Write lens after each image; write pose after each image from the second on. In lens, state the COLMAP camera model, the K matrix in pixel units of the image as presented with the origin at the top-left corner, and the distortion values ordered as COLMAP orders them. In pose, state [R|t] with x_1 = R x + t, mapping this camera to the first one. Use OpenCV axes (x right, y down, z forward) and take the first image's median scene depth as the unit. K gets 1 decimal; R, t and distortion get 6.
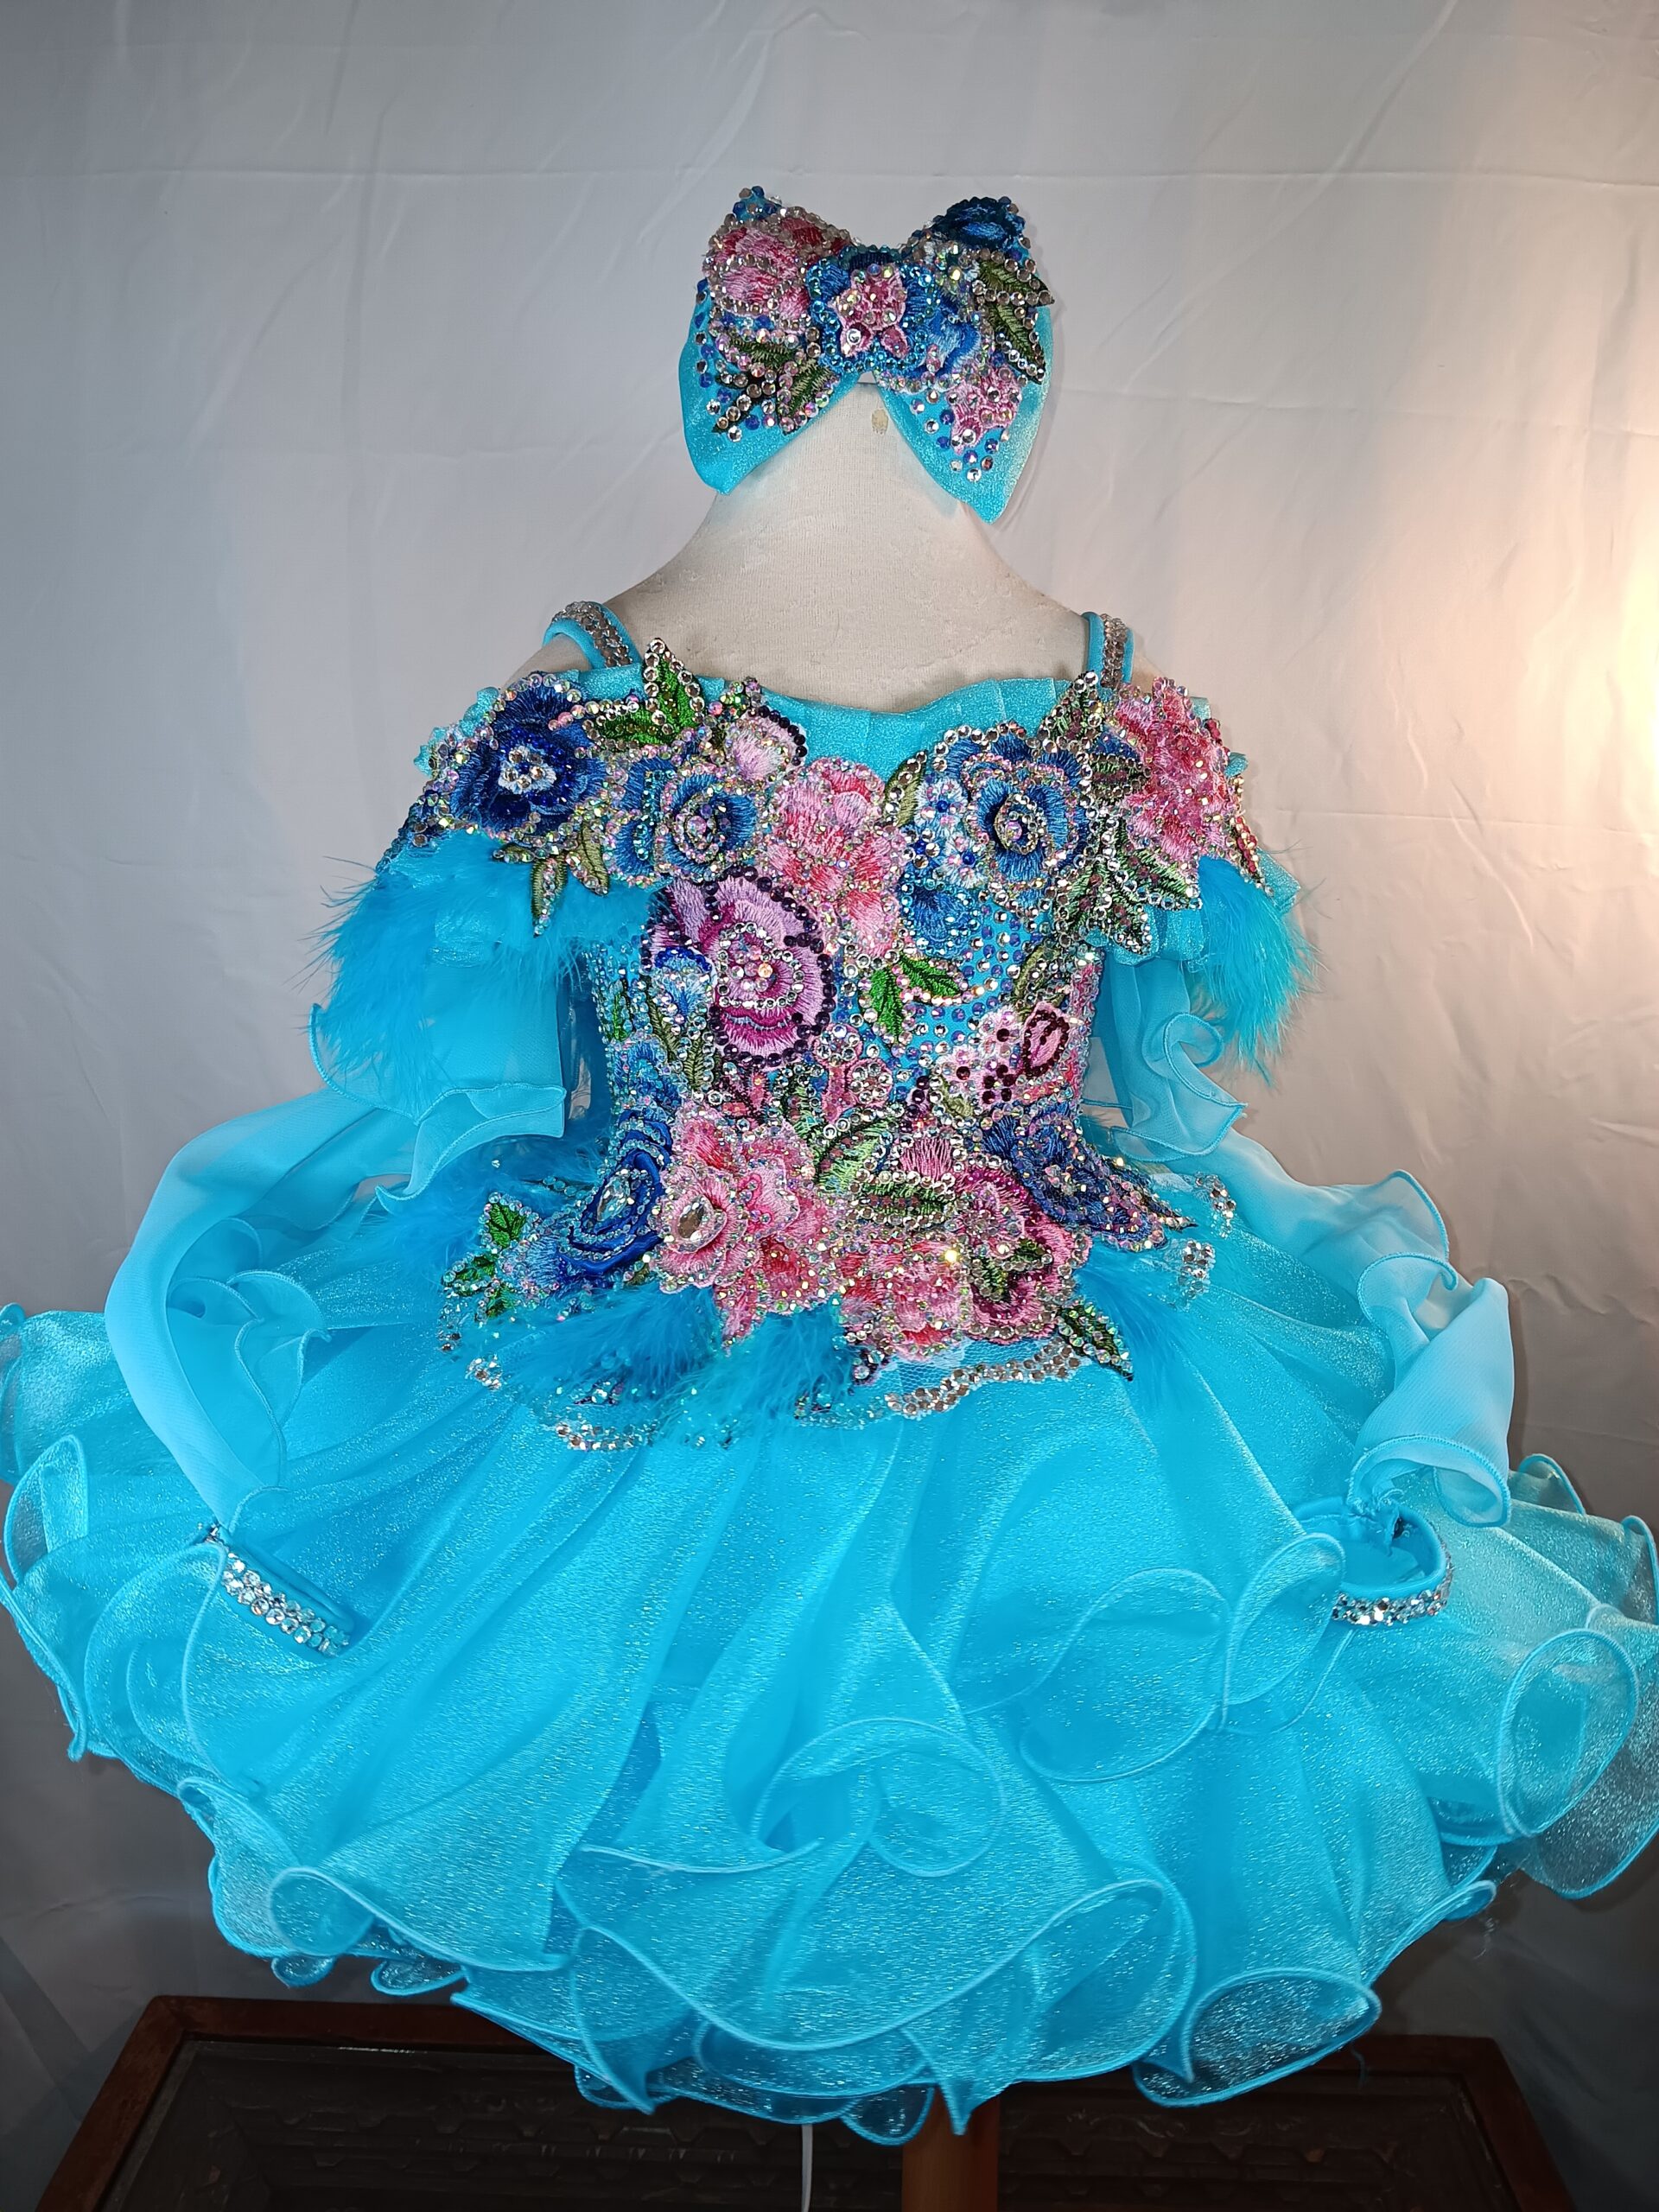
lens RADIAL K [[1751.8, 0, 823.8], [0, 1751.8, 1110.5], [0, 0, 1]] dist [0.004056, -0.005315]
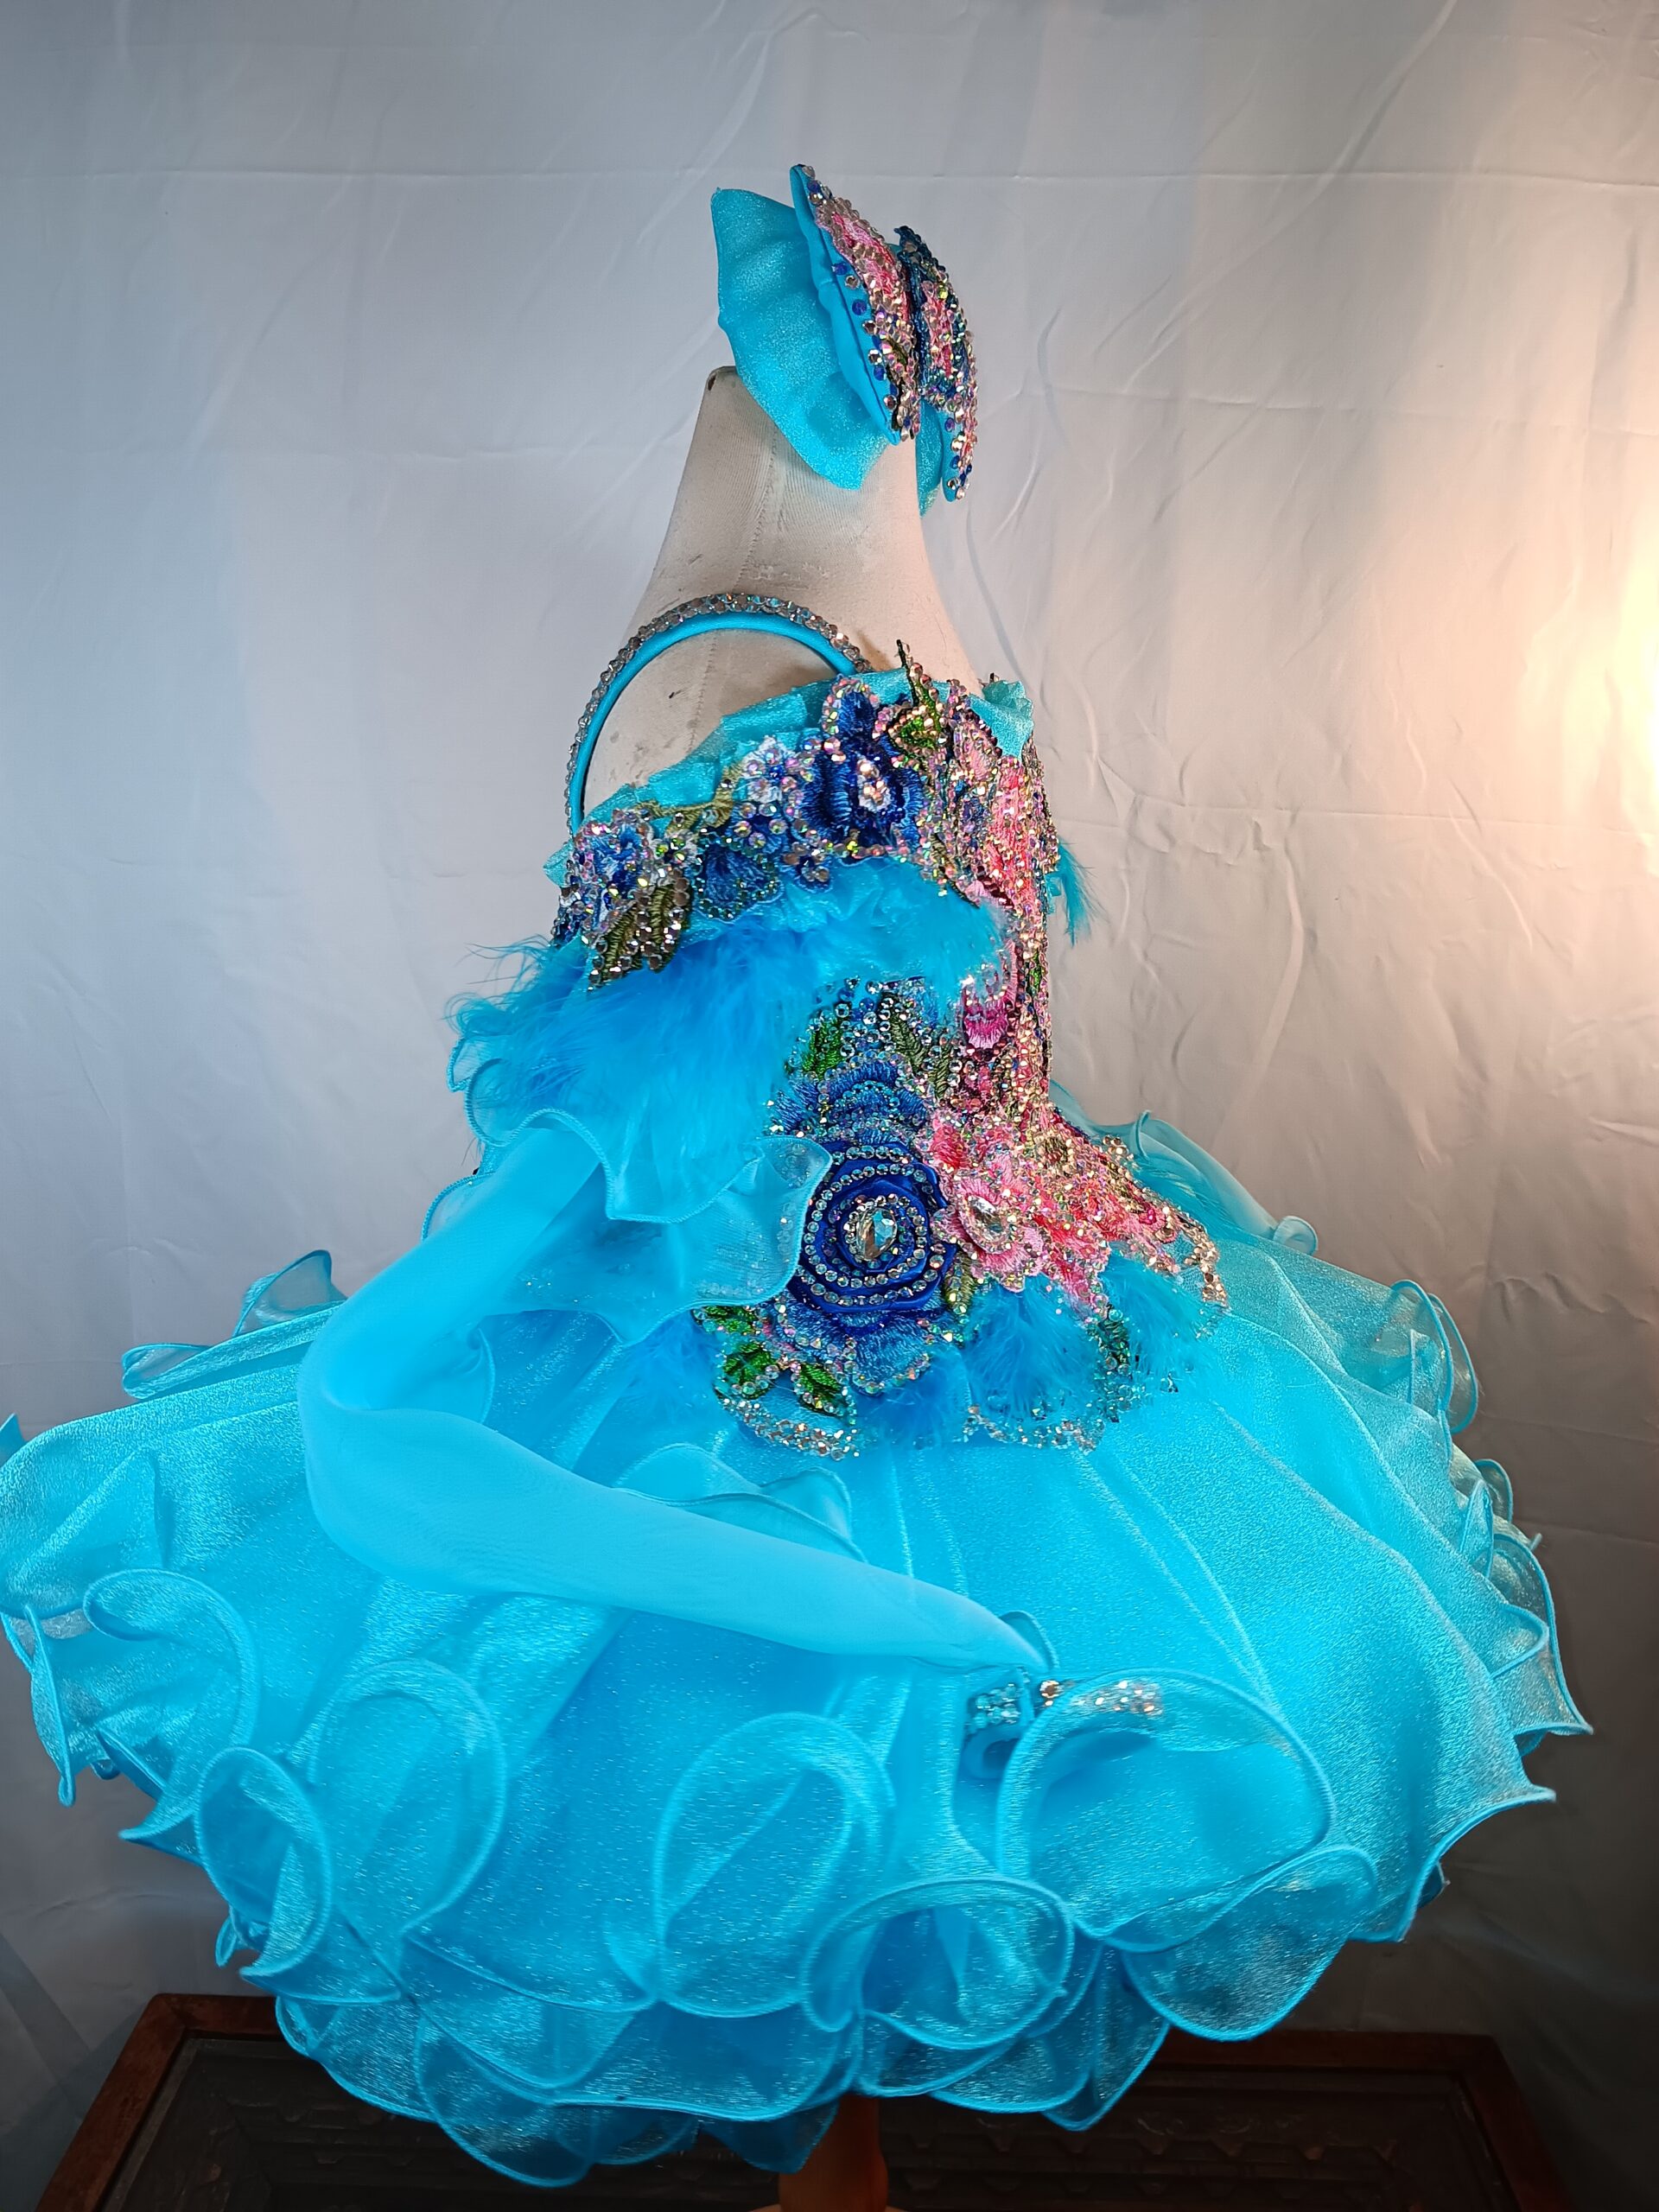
lens RADIAL K [[1751.8, 0, 825.8], [0, 1751.8, 1098.3], [0, 0, 1]] dist [0.004056, -0.005315]
pose [[0.485222, -0.207693, 0.849366, -0.980648], [0.193223, 0.972835, 0.127500, -0.155173], [-0.852774, 0.102251, 0.512172, 0.565542]]
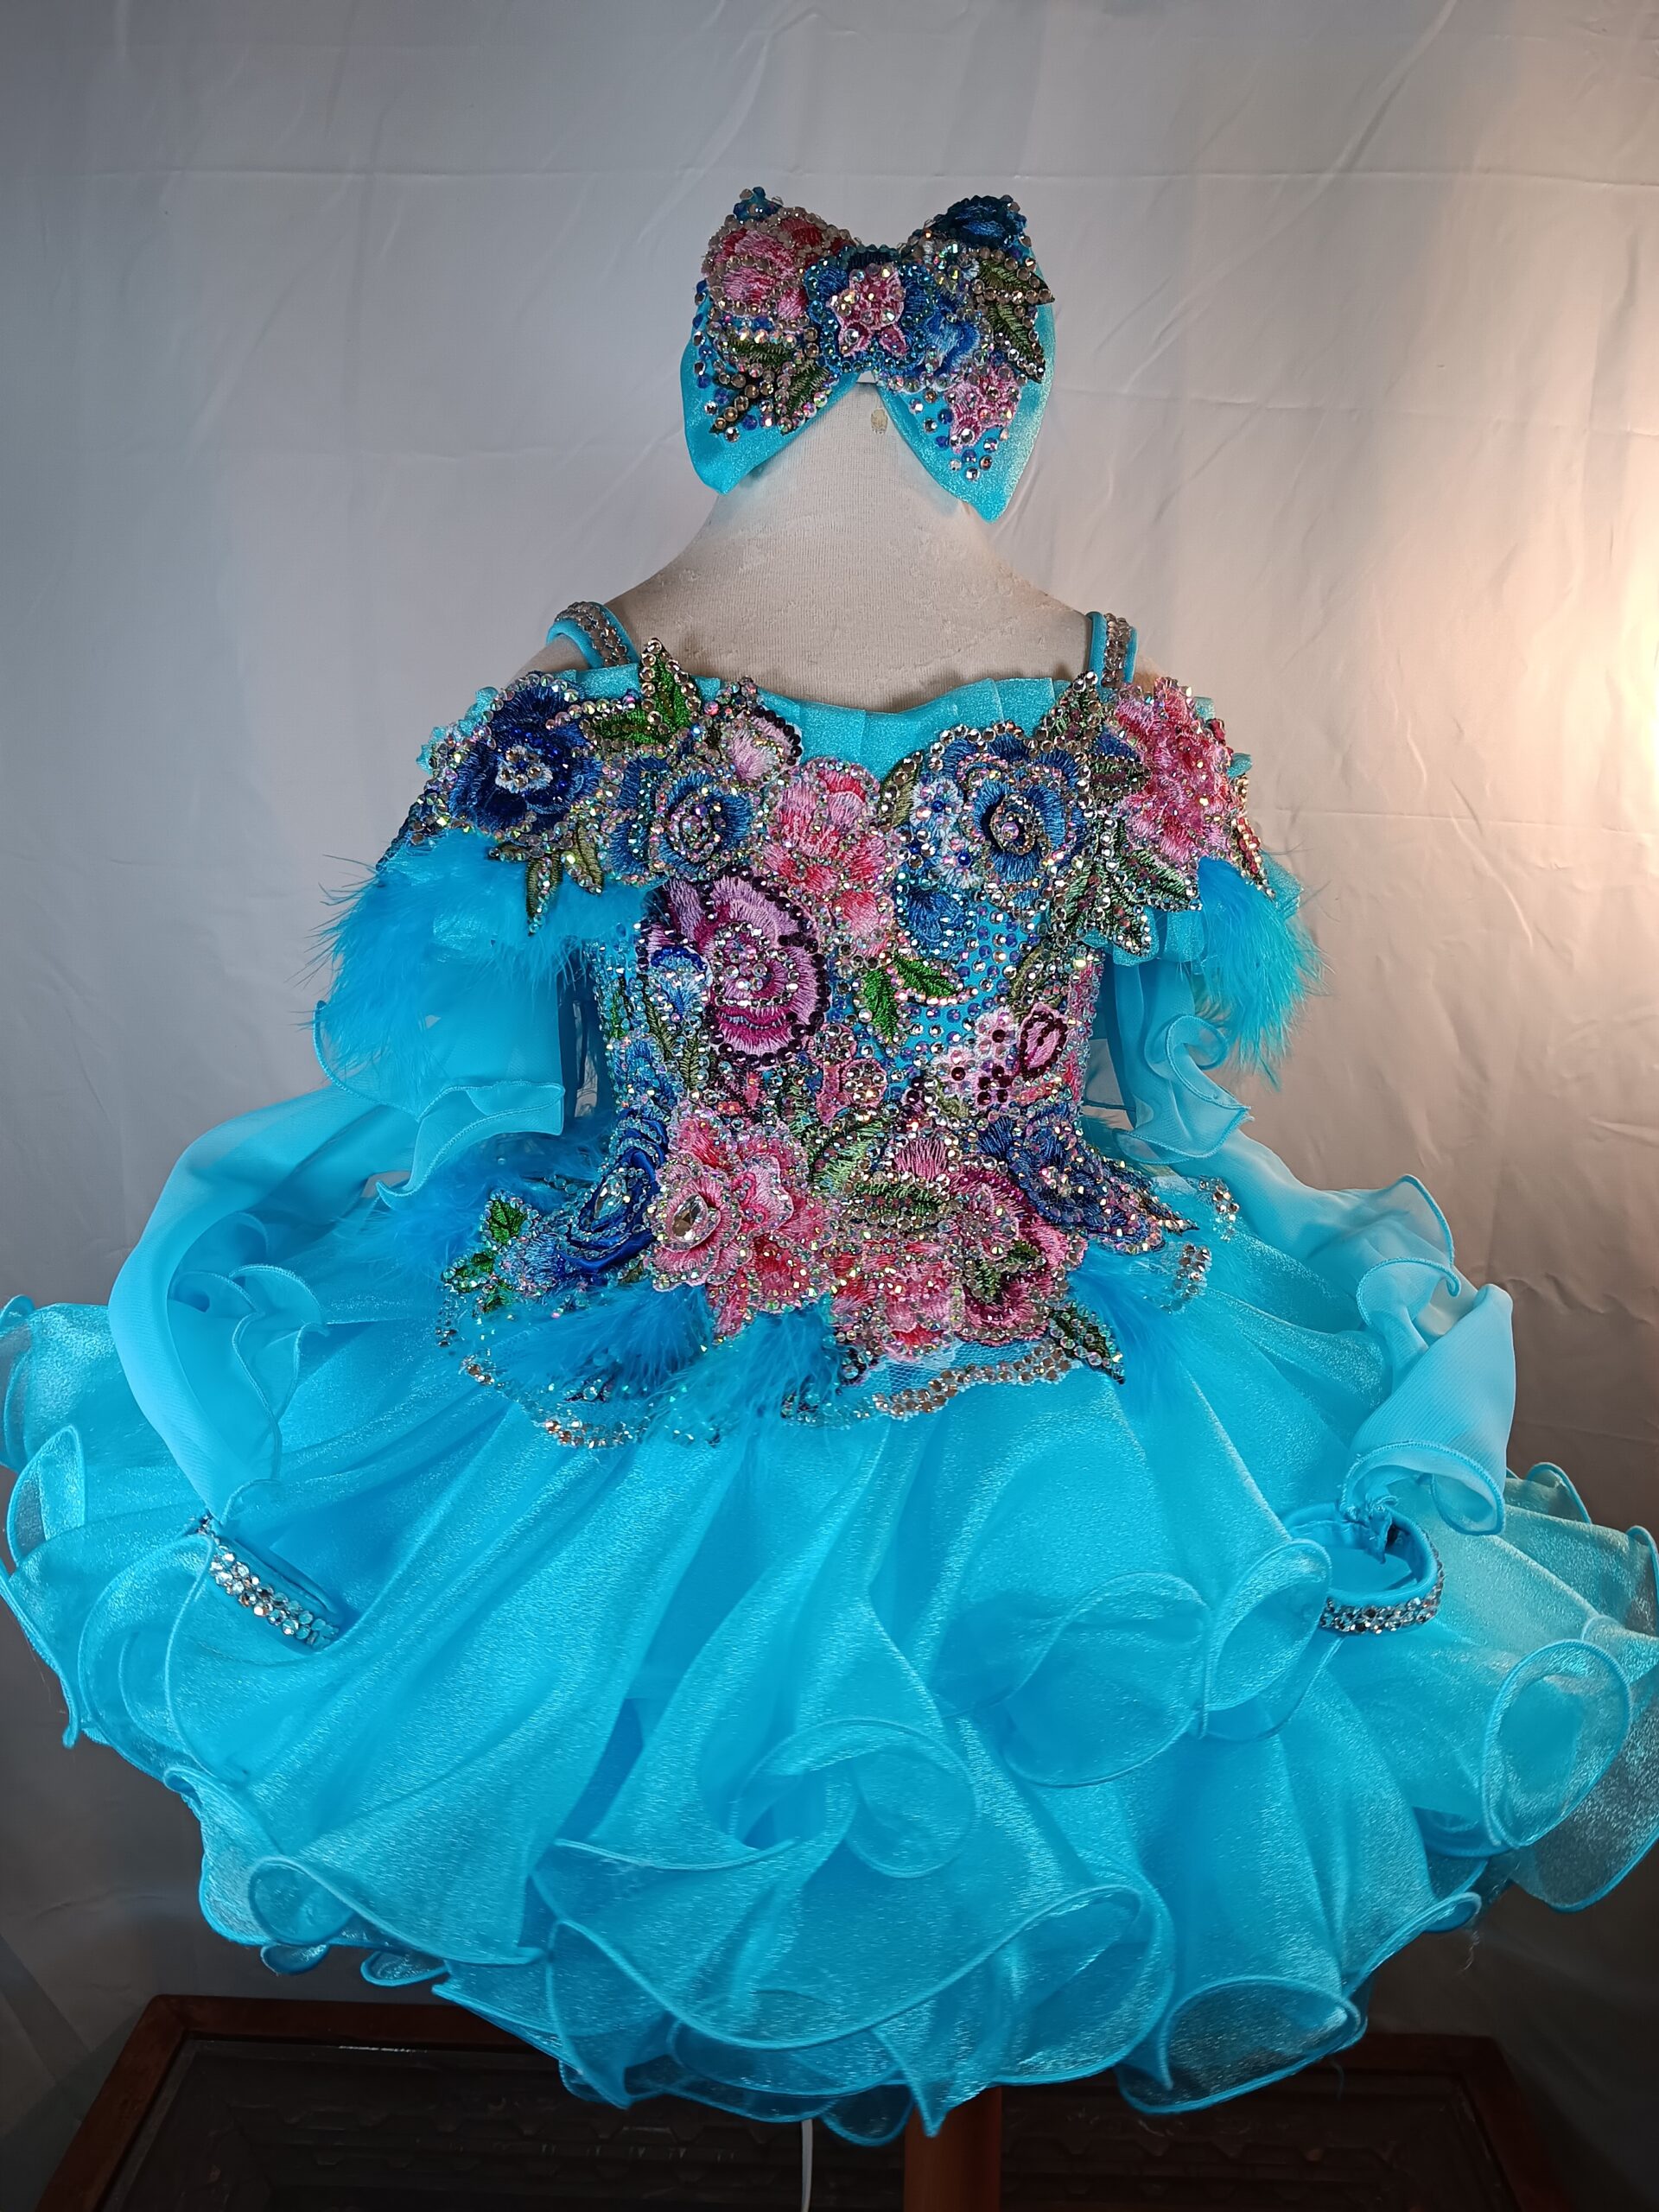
lens RADIAL K [[1751.8, 0, 820.5], [0, 1751.8, 1110.1], [0, 0, 1]] dist [0.004056, -0.005315]
pose [[0.999586, 0.006638, -0.027986, 0.029915], [-0.006657, 0.999978, -0.000595, 0.000547], [0.027981, 0.000781, 0.999608, 0.000196]]
